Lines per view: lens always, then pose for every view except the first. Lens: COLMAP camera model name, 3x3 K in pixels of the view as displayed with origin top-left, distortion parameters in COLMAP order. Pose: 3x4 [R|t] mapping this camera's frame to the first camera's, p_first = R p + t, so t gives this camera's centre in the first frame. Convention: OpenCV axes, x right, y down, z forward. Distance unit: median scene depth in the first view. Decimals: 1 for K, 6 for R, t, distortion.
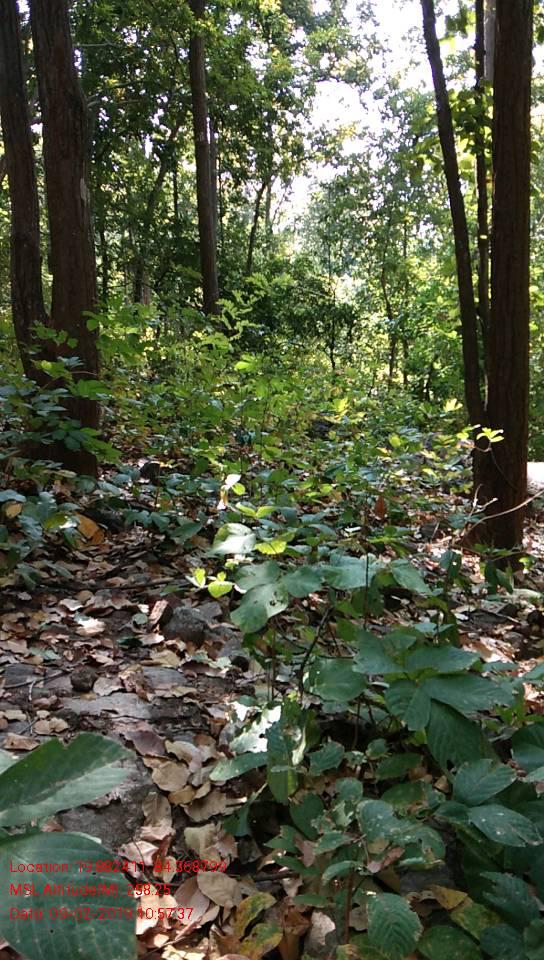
lens RADIAL K [[733.4, 0, 272.0], [0, 733.4, 480.0], [0, 0, 1]] dist [-0.002746, -0.003577]
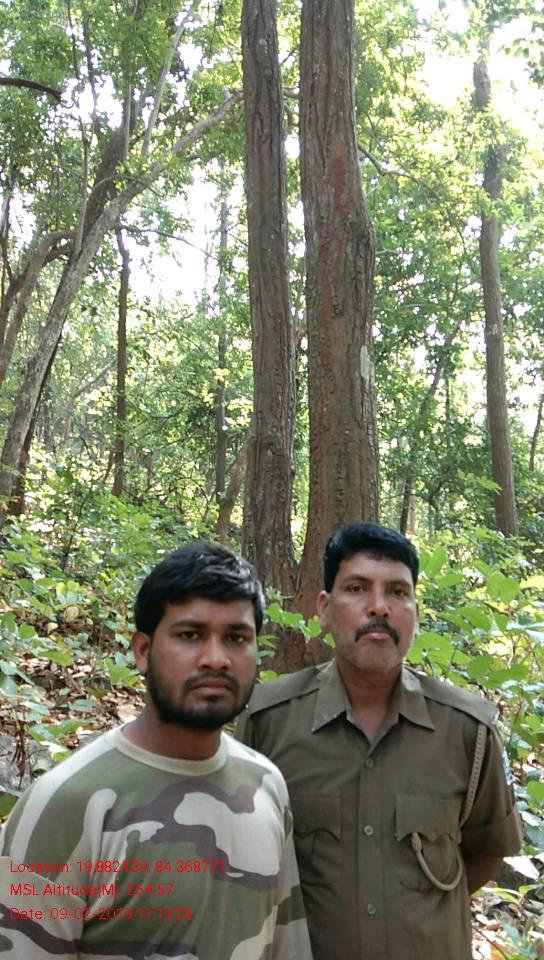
lens RADIAL K [[733.4, 0, 272.0], [0, 733.4, 480.0], [0, 0, 1]] dist [-0.002746, -0.003577]
pose [[0.940173, -0.018738, -0.340183, -0.110153], [-0.074617, 0.962921, -0.259260, -0.122377], [0.332427, 0.269133, 0.903914, 0.397602]]
